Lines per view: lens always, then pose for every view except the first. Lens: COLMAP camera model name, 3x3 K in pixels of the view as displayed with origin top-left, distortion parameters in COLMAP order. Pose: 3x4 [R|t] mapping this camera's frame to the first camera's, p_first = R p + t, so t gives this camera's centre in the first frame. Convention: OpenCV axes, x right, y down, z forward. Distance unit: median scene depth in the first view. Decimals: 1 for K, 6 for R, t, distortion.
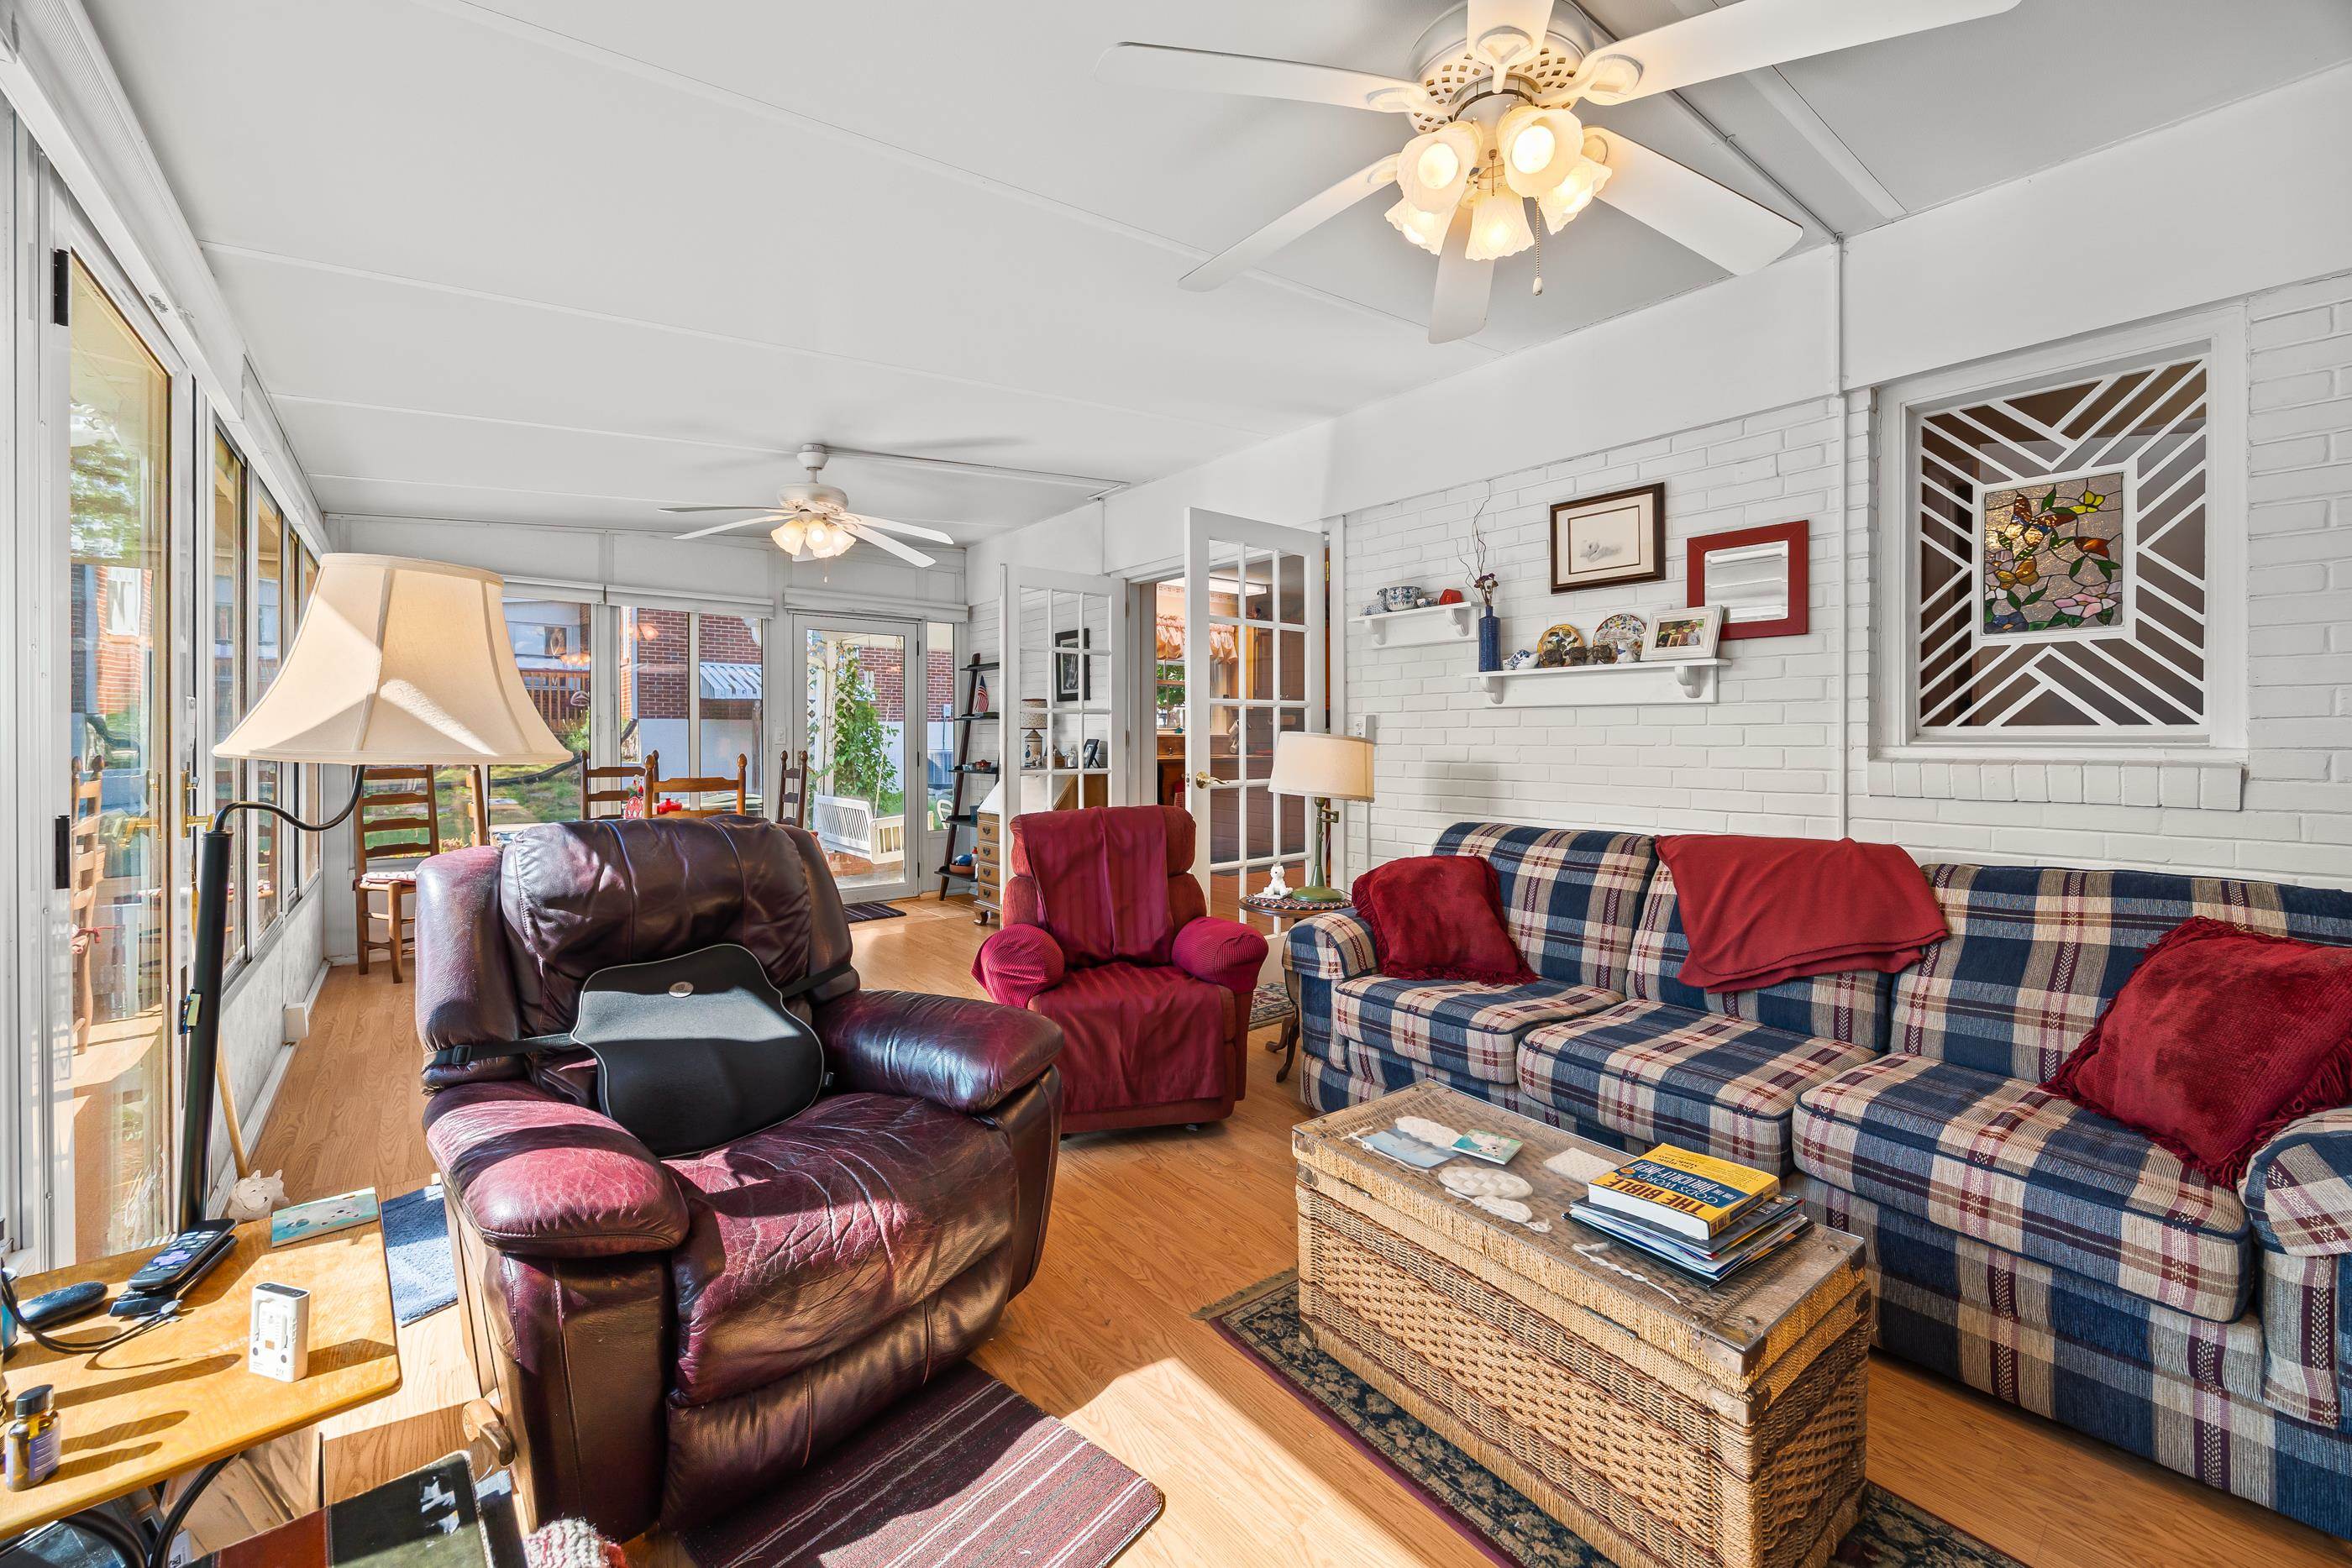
lens RADIAL K [[901.1, 0, 1195.5], [0, 901.1, 748.7], [0, 0, 1]] dist [-0.008383, 0.001147]
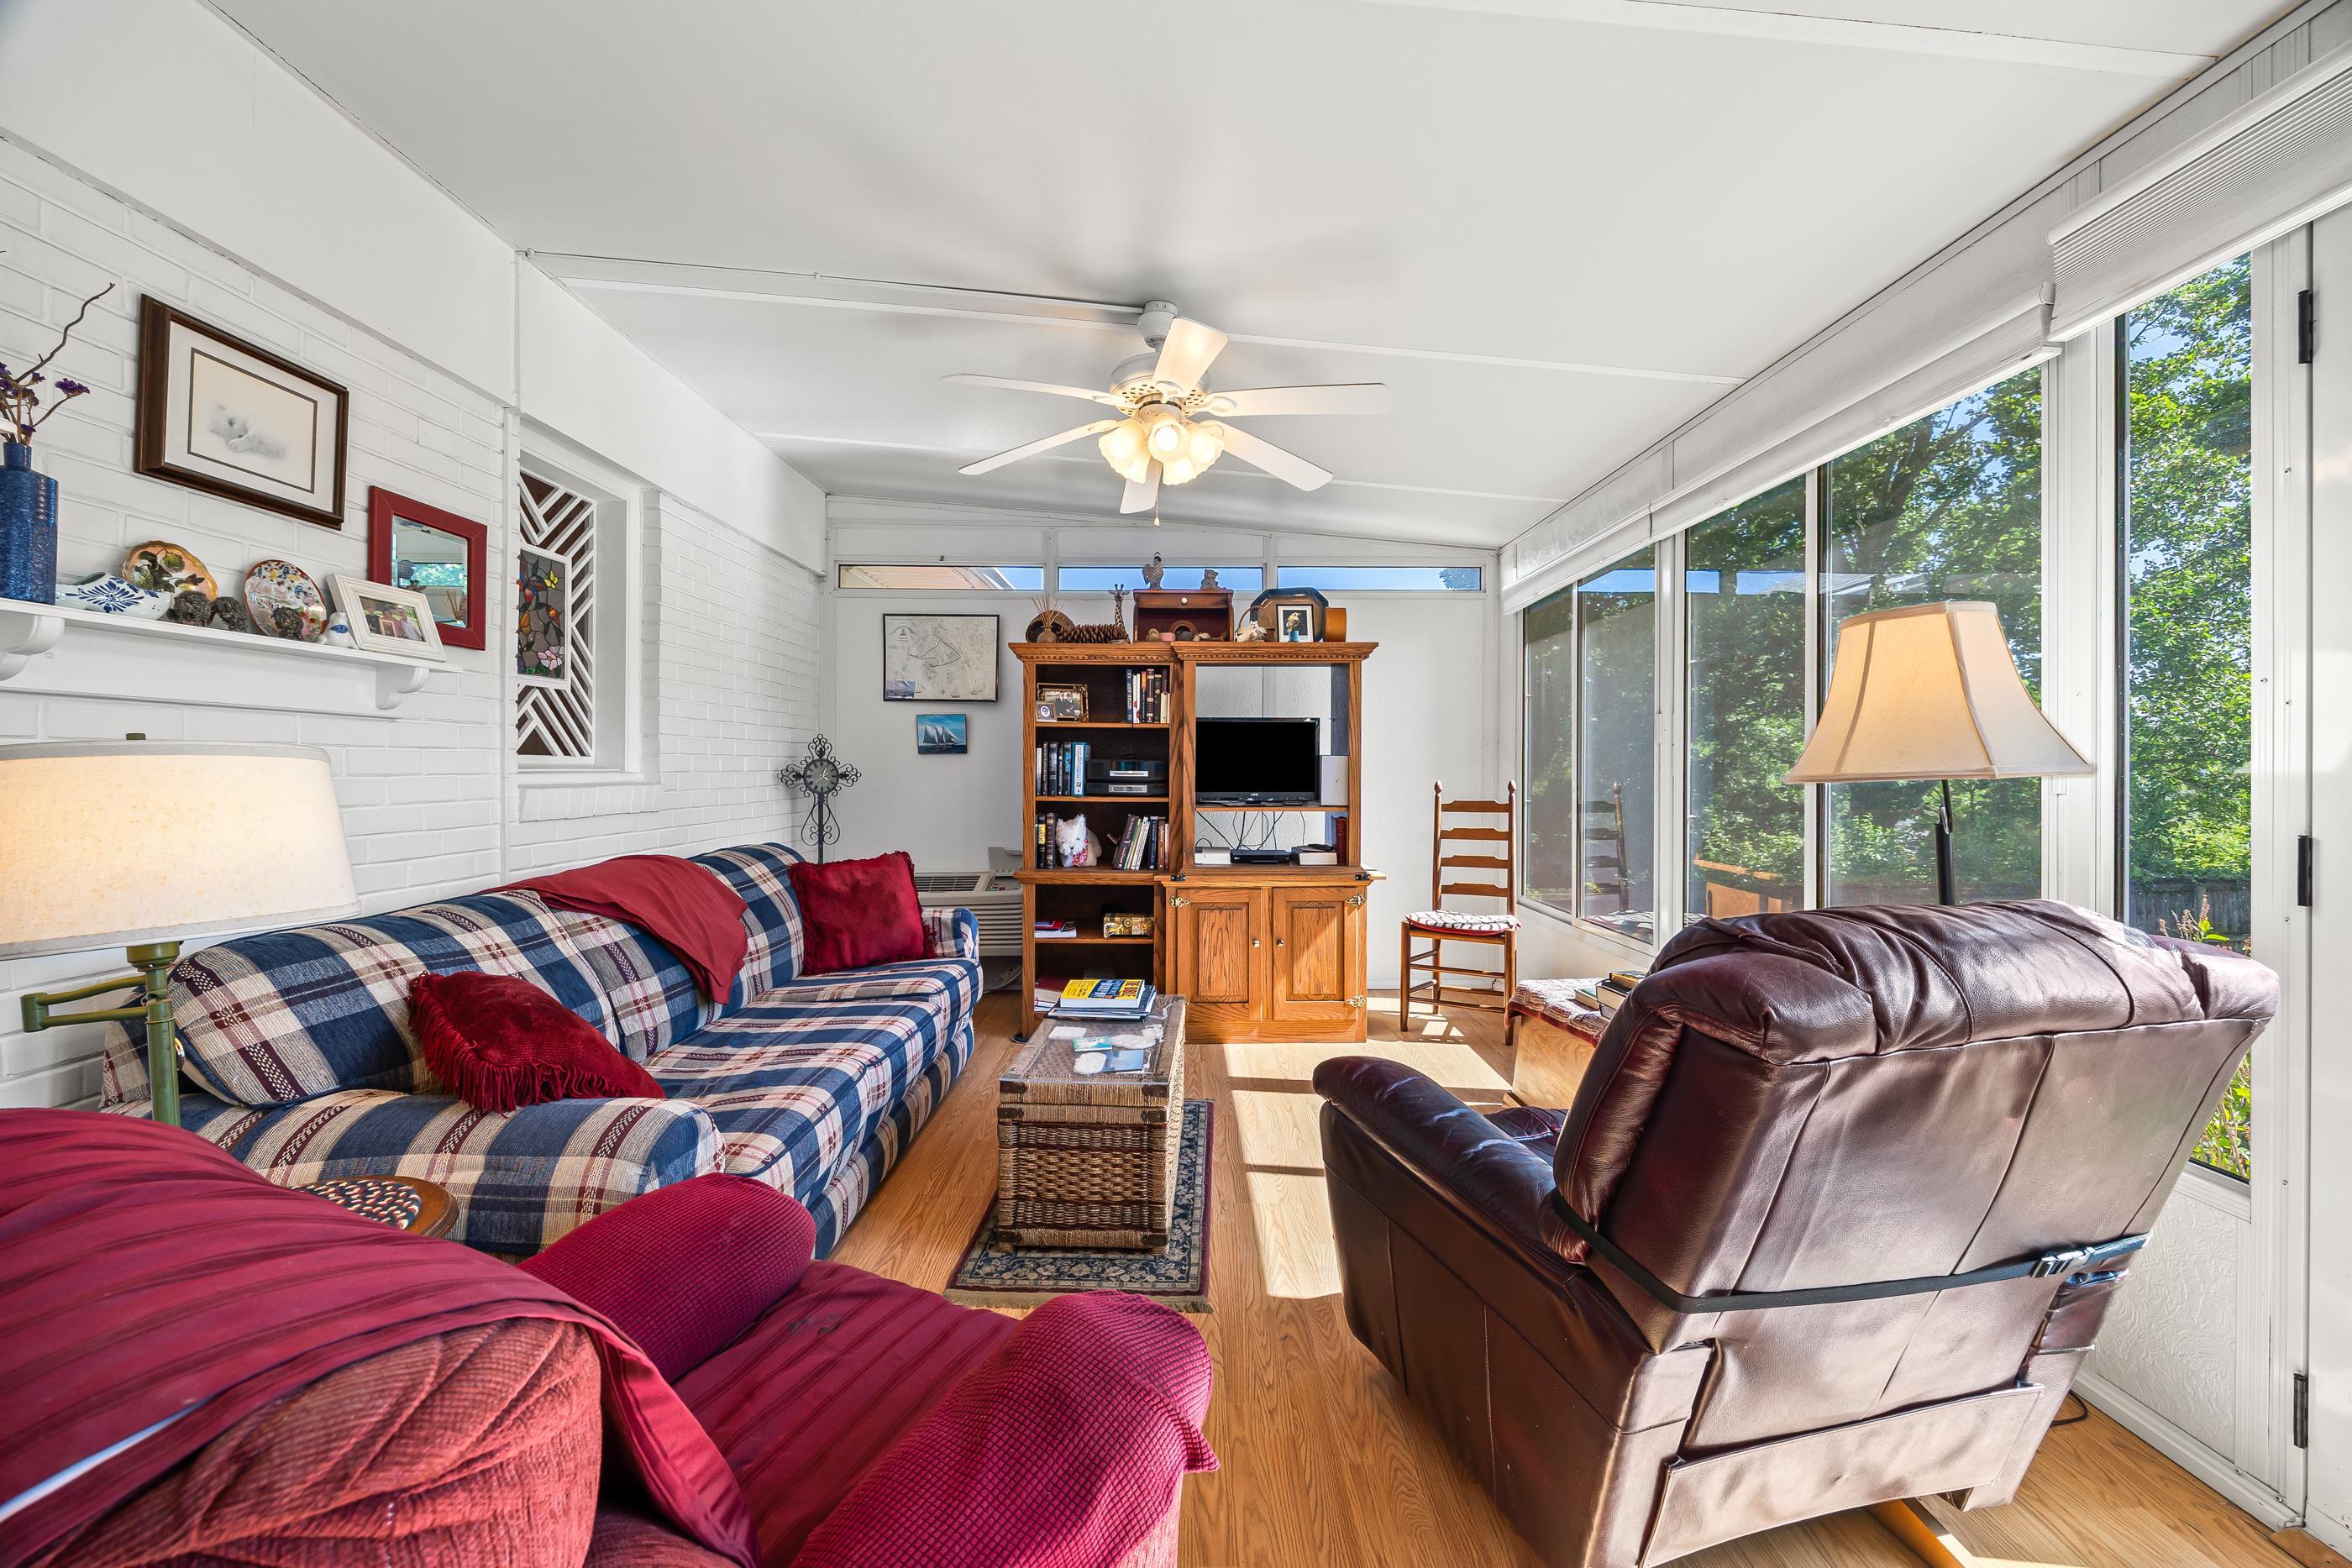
lens RADIAL K [[901.1, 0, 1195.0], [0, 901.1, 772.4], [0, 0, 1]] dist [-0.008383, 0.001147]
pose [[-0.750775, -0.001962, 0.660556, -0.476379], [0.003324, 0.999972, 0.006748, -0.008716], [-0.660550, 0.007262, -0.750747, 1.258477]]
